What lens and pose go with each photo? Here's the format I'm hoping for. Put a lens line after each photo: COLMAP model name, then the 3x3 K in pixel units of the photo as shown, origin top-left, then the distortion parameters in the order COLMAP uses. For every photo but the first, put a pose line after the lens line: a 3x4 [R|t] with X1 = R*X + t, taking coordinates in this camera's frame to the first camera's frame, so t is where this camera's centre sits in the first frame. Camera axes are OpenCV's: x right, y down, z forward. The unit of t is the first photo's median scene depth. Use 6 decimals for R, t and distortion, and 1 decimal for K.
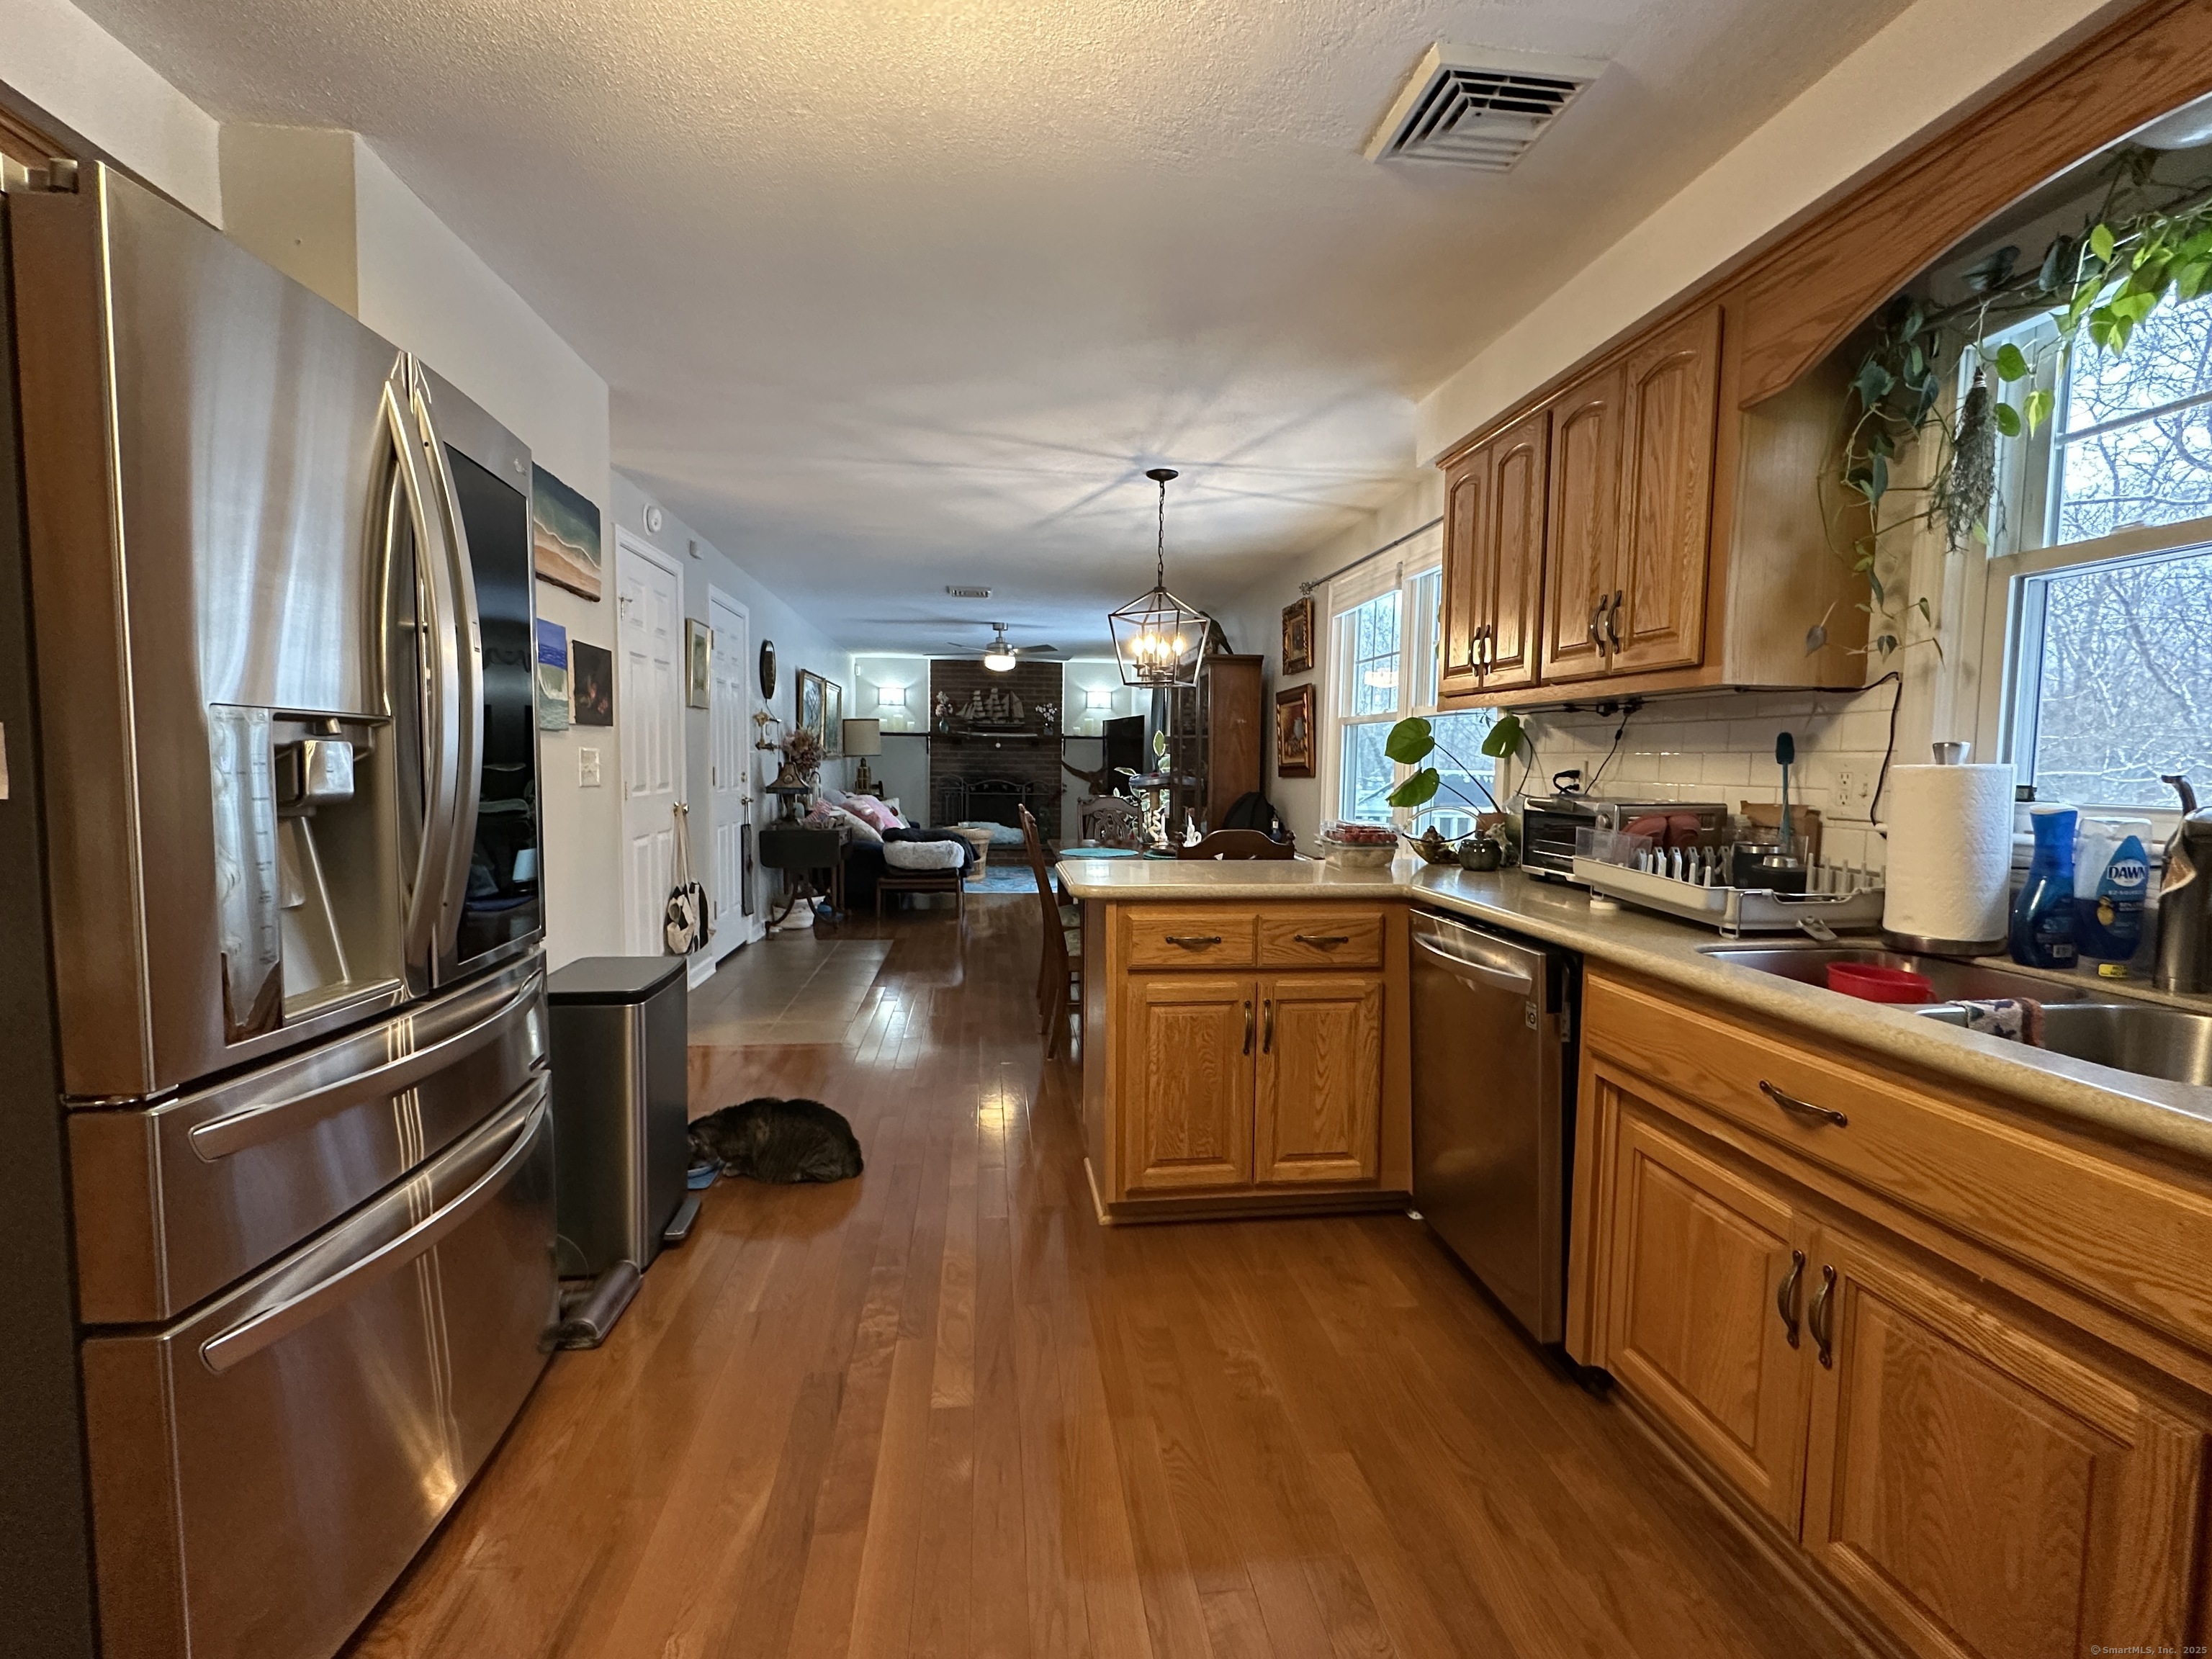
lens RADIAL K [[991.5, 0, 1103.0], [0, 991.5, 832.5], [0, 0, 1]] dist [-0.003557, 0.000727]
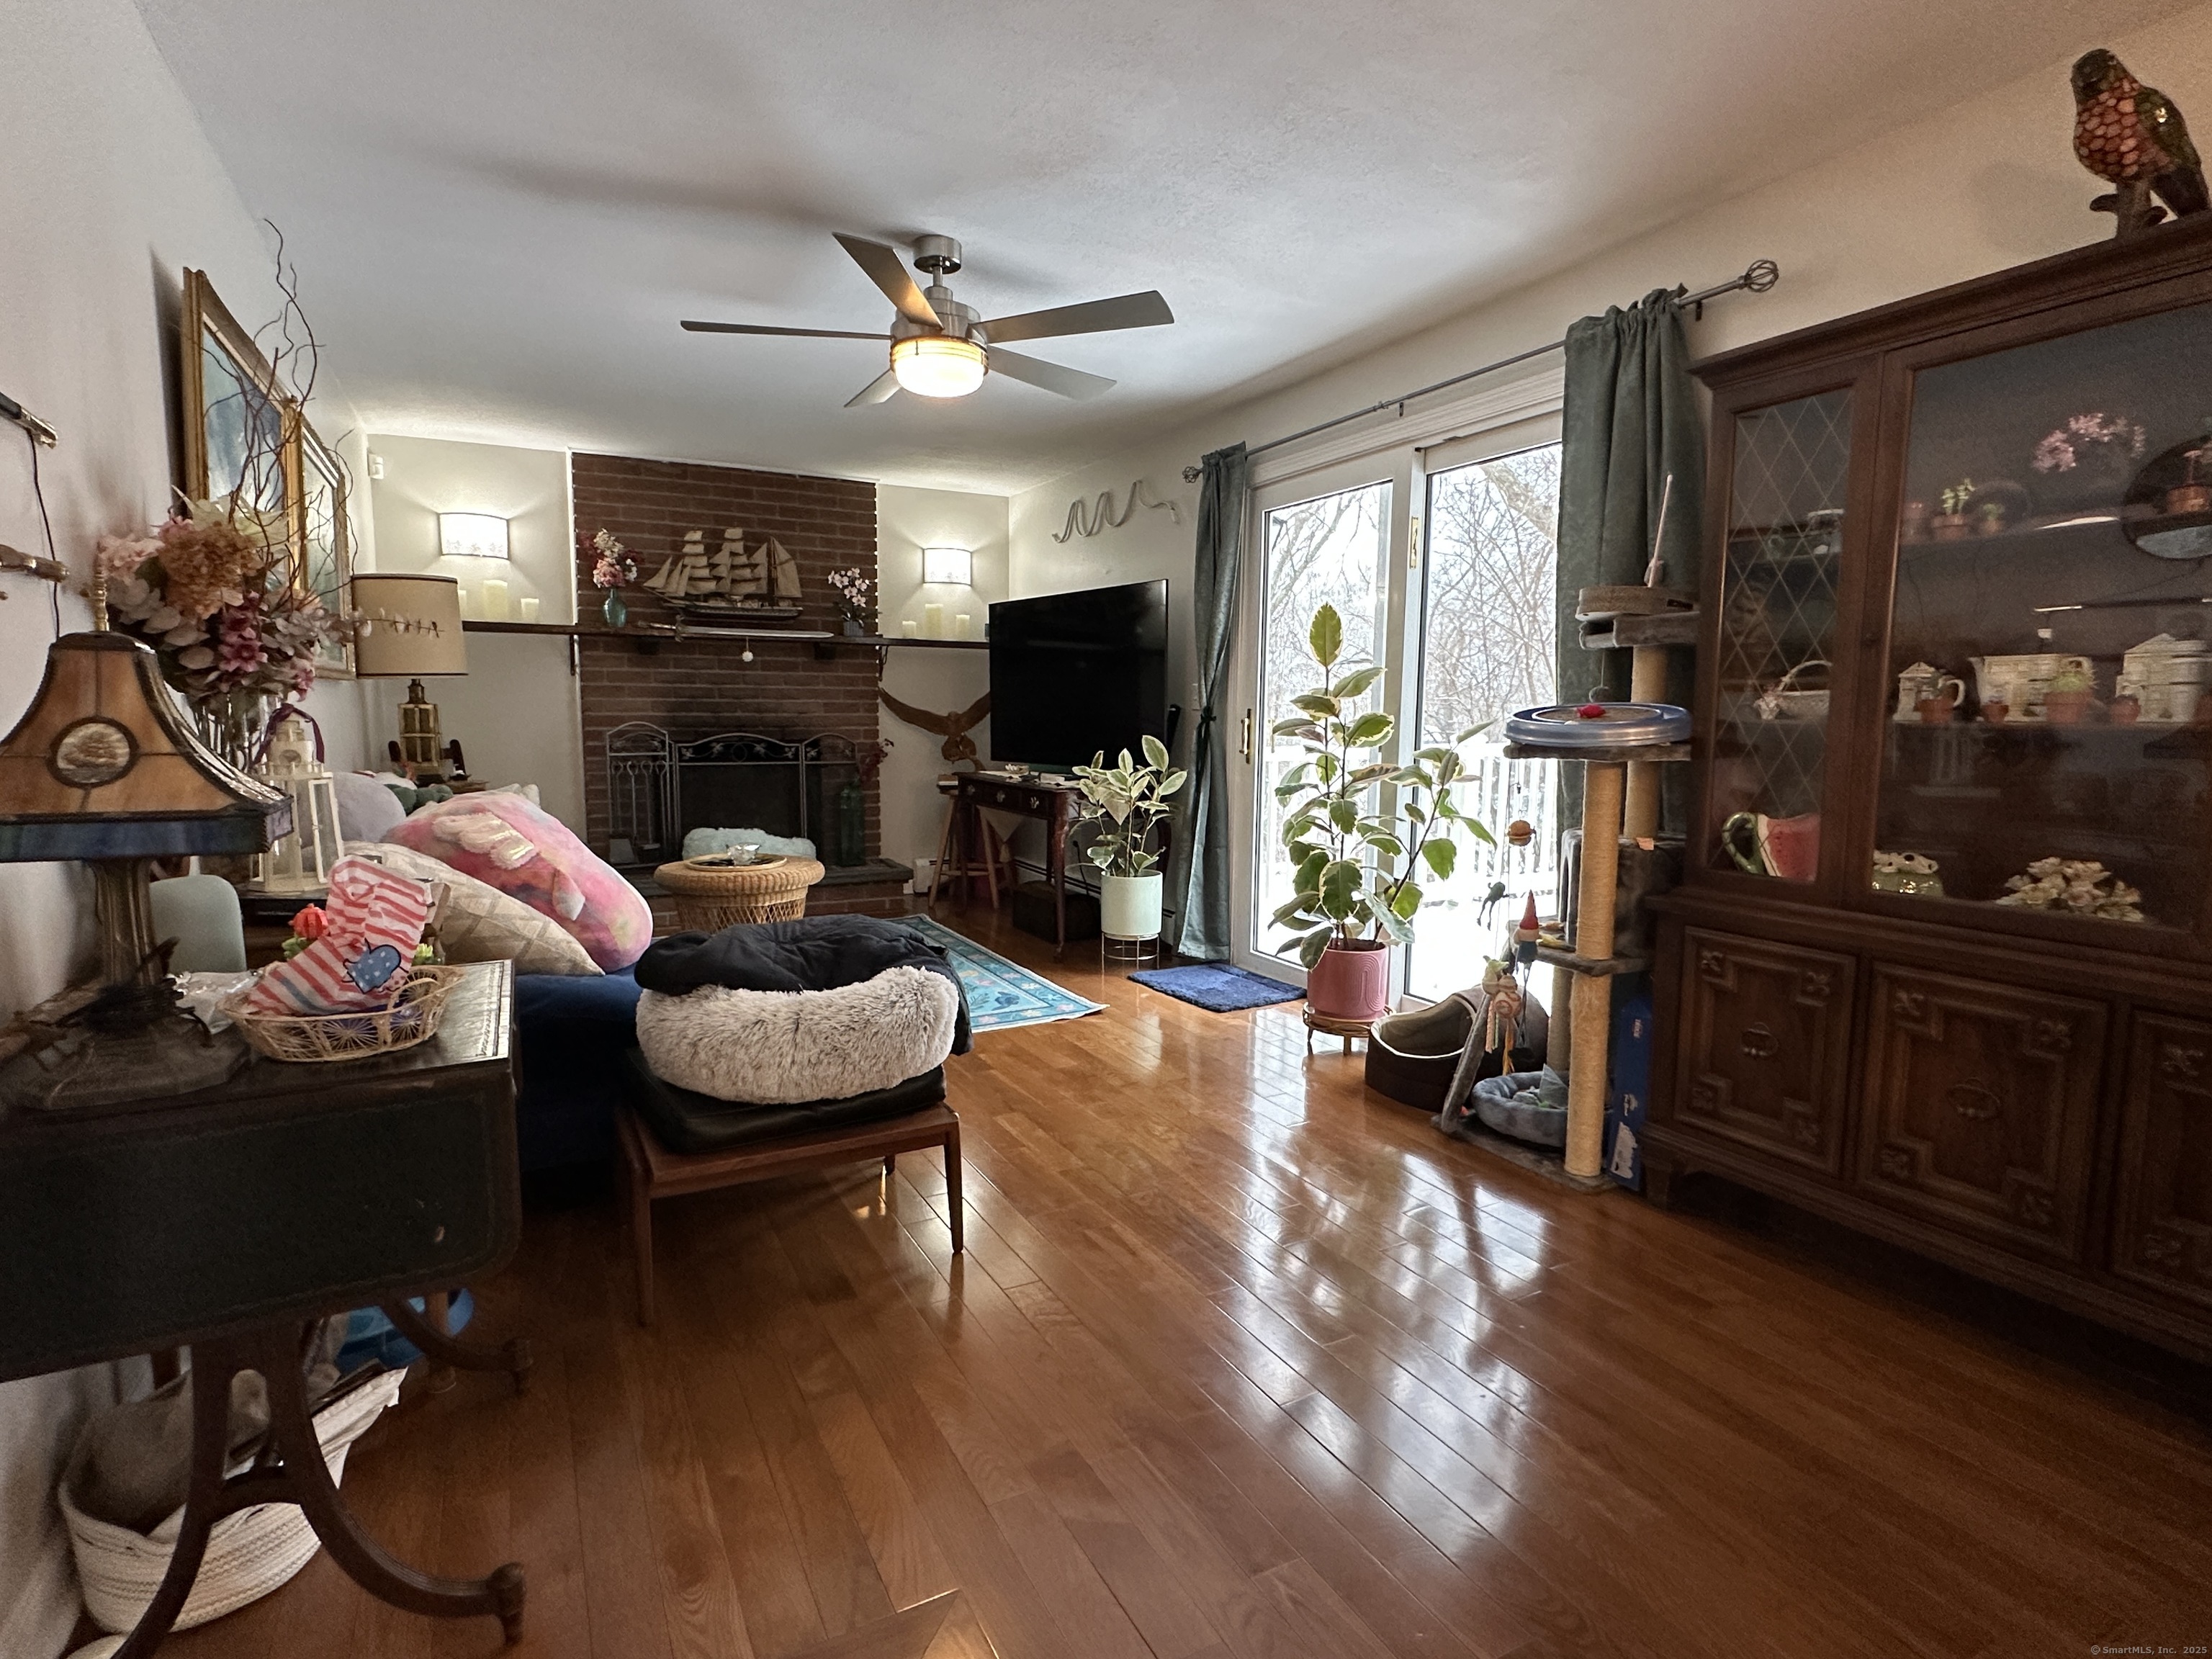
lens RADIAL K [[1117.7, 0, 1100.5], [0, 1117.7, 827.5], [0, 0, 1]] dist [-0.002141, -0.000143]
pose [[0.934031, -0.045139, 0.354328, -0.157310], [0.032657, 0.998620, 0.041132, -0.029246], [-0.355696, -0.026848, 0.934216, 0.525190]]
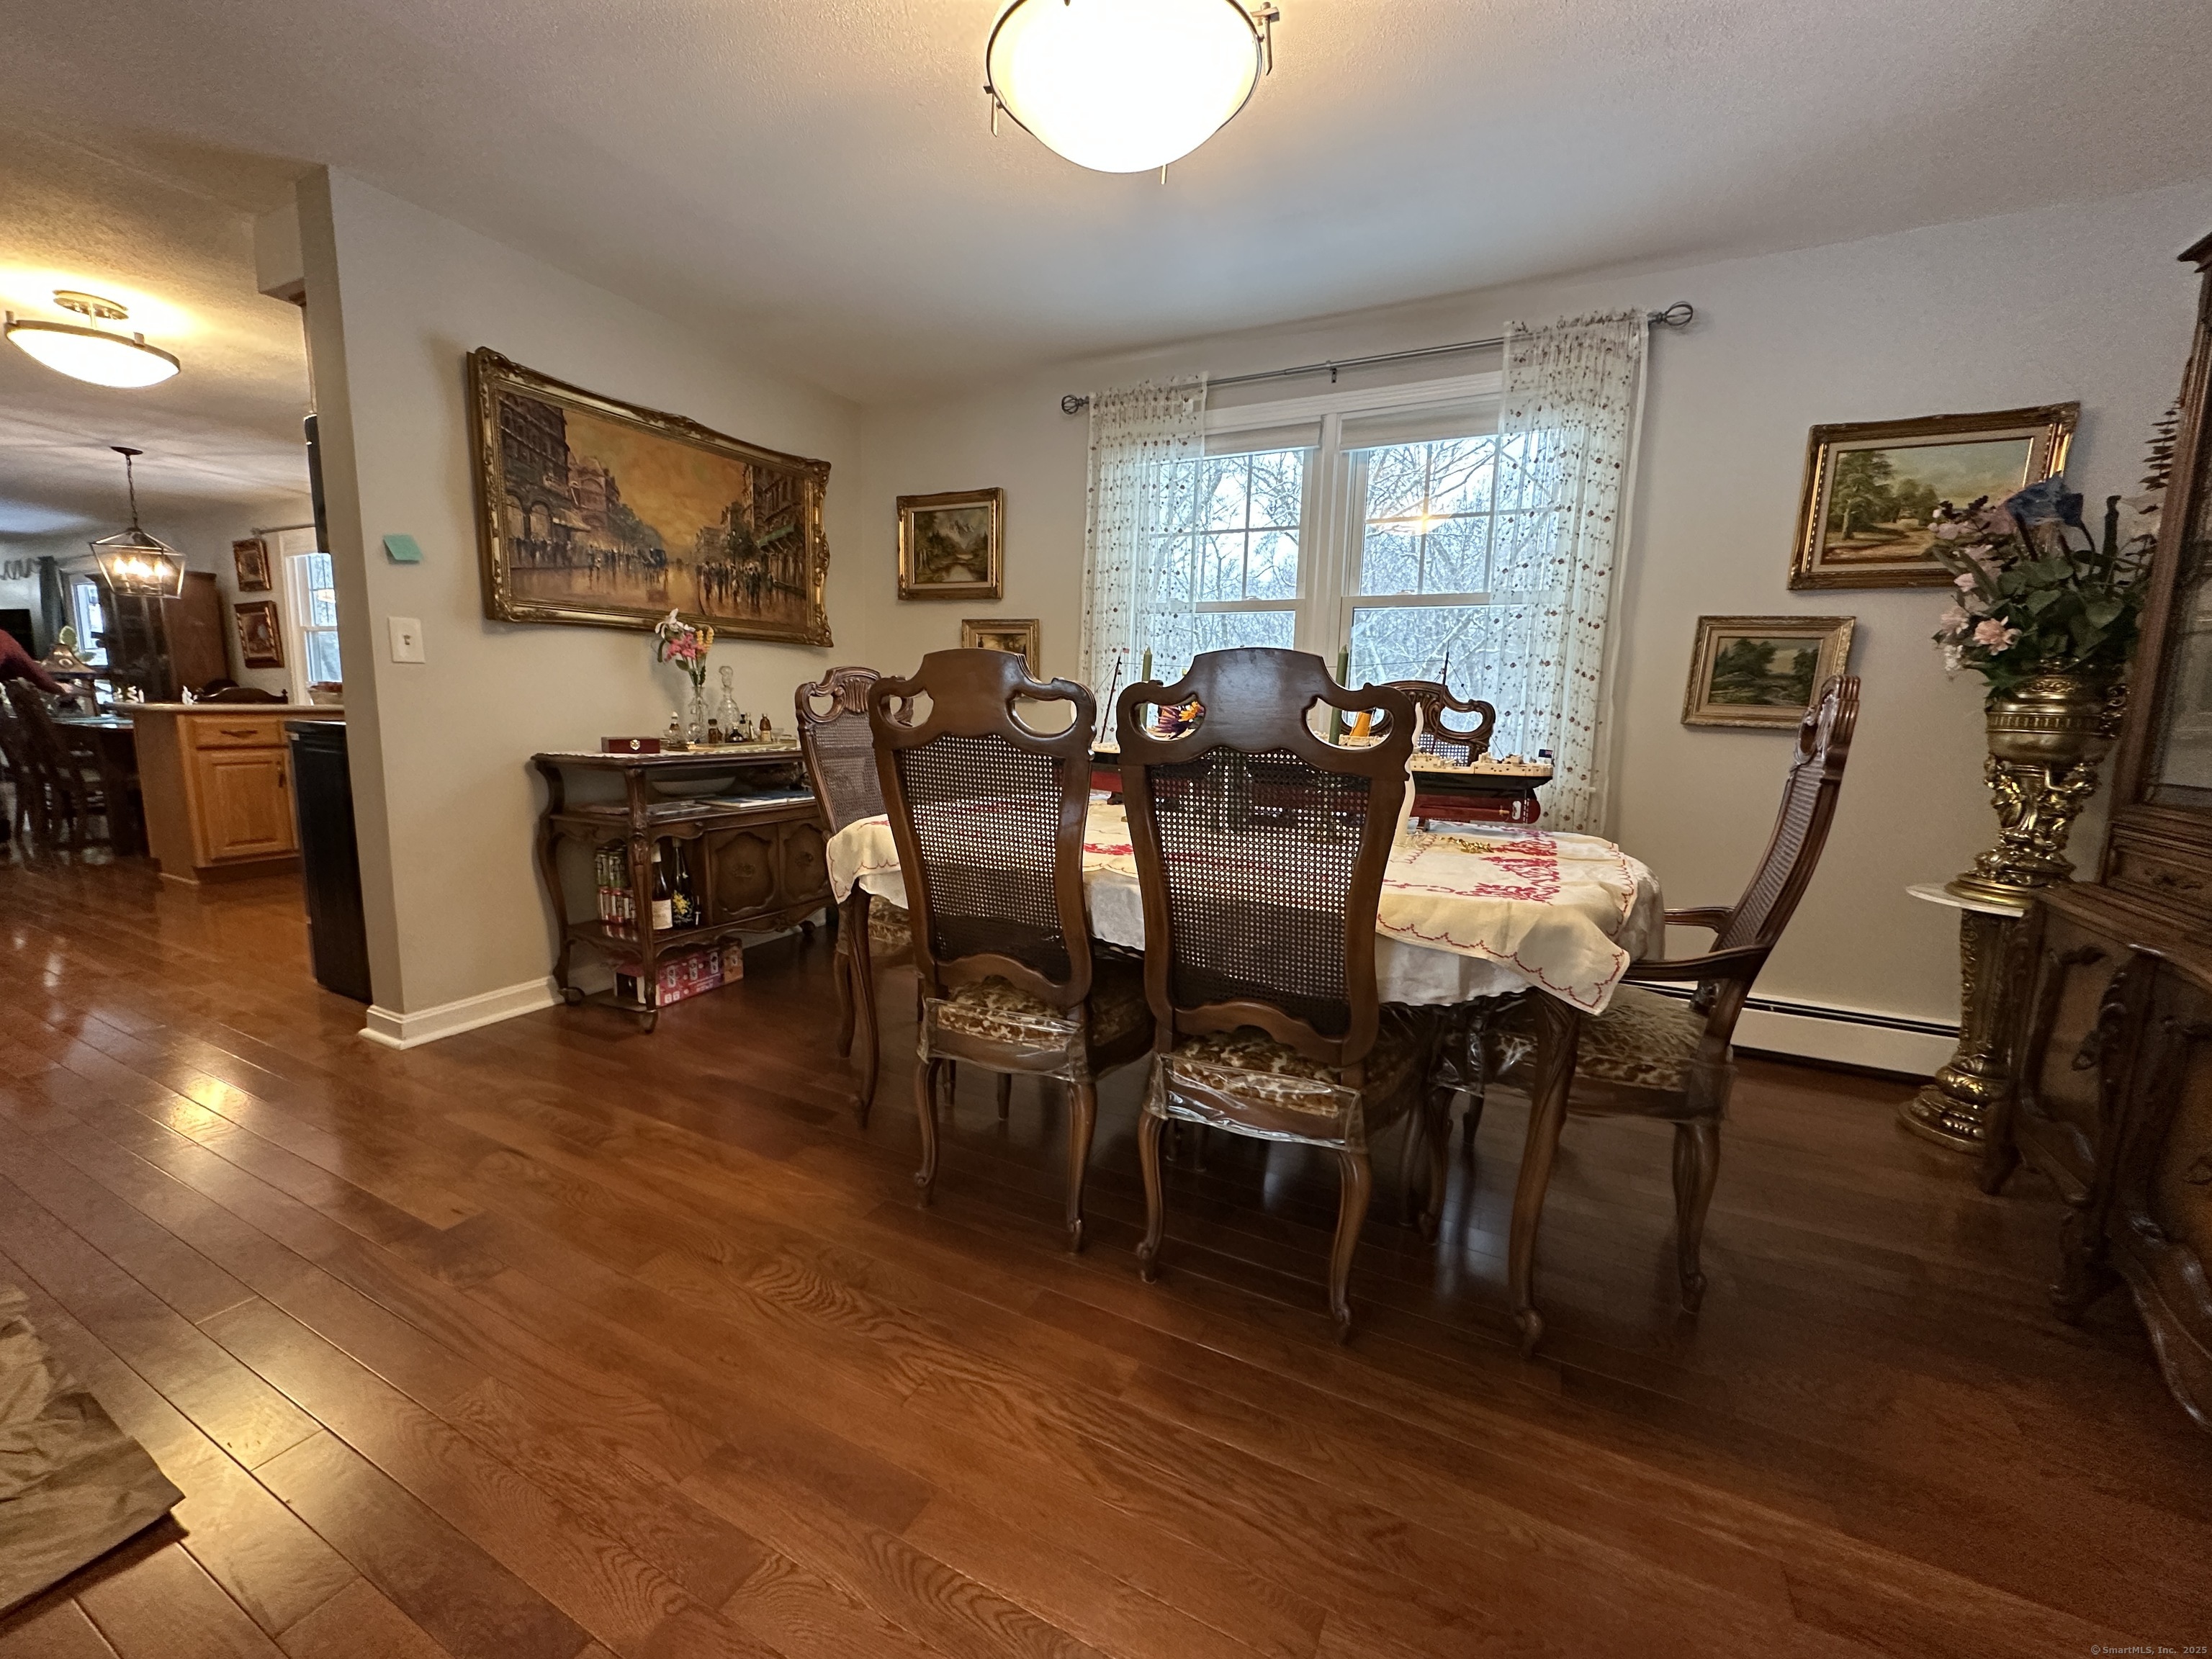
lens RADIAL K [[883.3, 0, 1103.3], [0, 883.3, 826.1], [0, 0, 1]] dist [-0.001801, 0.000026]
pose [[0.554622, -0.117522, 0.823761, -0.507538], [0.044442, 0.992747, 0.111708, 0.202995], [-0.830914, -0.025346, 0.555823, -1.724812]]
